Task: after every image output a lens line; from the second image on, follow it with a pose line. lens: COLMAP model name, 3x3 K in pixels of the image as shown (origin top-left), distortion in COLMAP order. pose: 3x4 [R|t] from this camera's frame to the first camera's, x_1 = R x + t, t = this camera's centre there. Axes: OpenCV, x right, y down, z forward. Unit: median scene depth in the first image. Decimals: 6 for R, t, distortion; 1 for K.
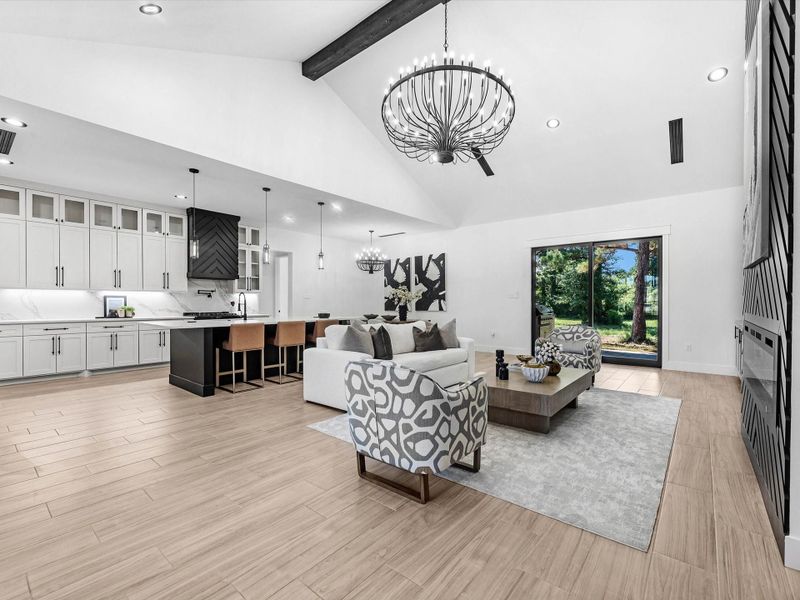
lens RADIAL K [[363.4, 0, 399.3], [0, 363.4, 304.4], [0, 0, 1]] dist [-0.014107, -0.000742]
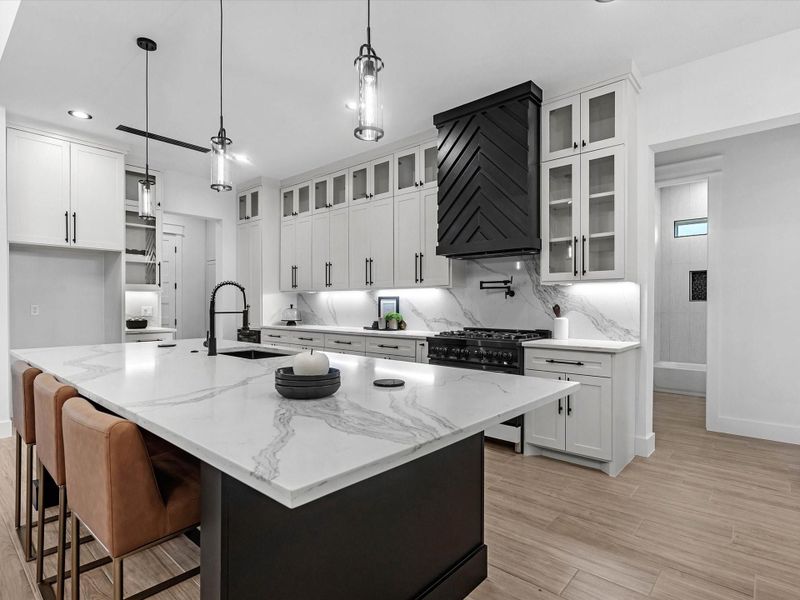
lens RADIAL K [[426.1, 0, 400.0], [0, 426.1, 300.0], [0, 0, 1]] dist [0.002035, -0.000210]
pose [[-0.027848, -0.008205, -0.999578, 0.007557], [-0.008099, 0.999935, -0.007982, -0.011723], [0.999579, 0.007873, -0.027913, 1.051410]]
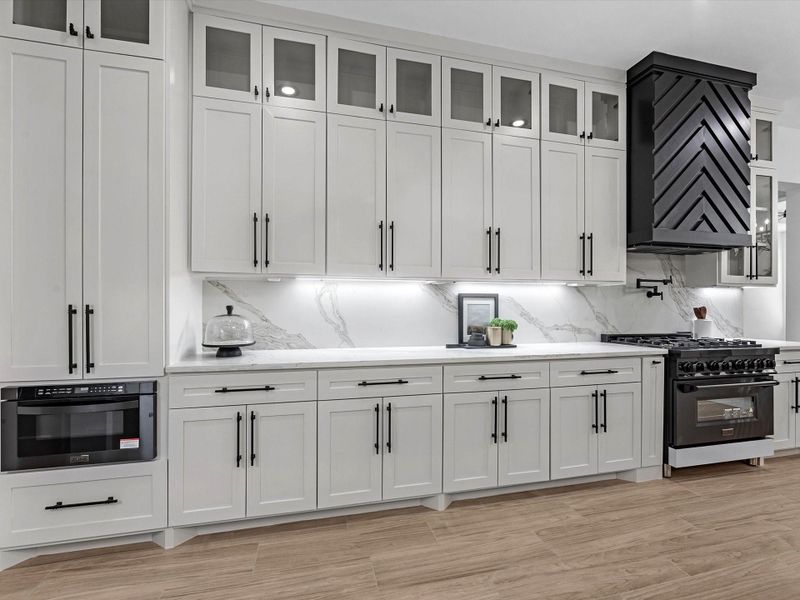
lens RADIAL K [[363.4, 0, 399.3], [0, 363.4, 304.4], [0, 0, 1]] dist [-0.014107, -0.000742]
pose [[0.810649, 0.000677, -0.585532, -0.617901], [-0.006759, 0.999944, -0.008201, -0.007518], [0.585493, 0.010606, 0.810608, 0.601315]]
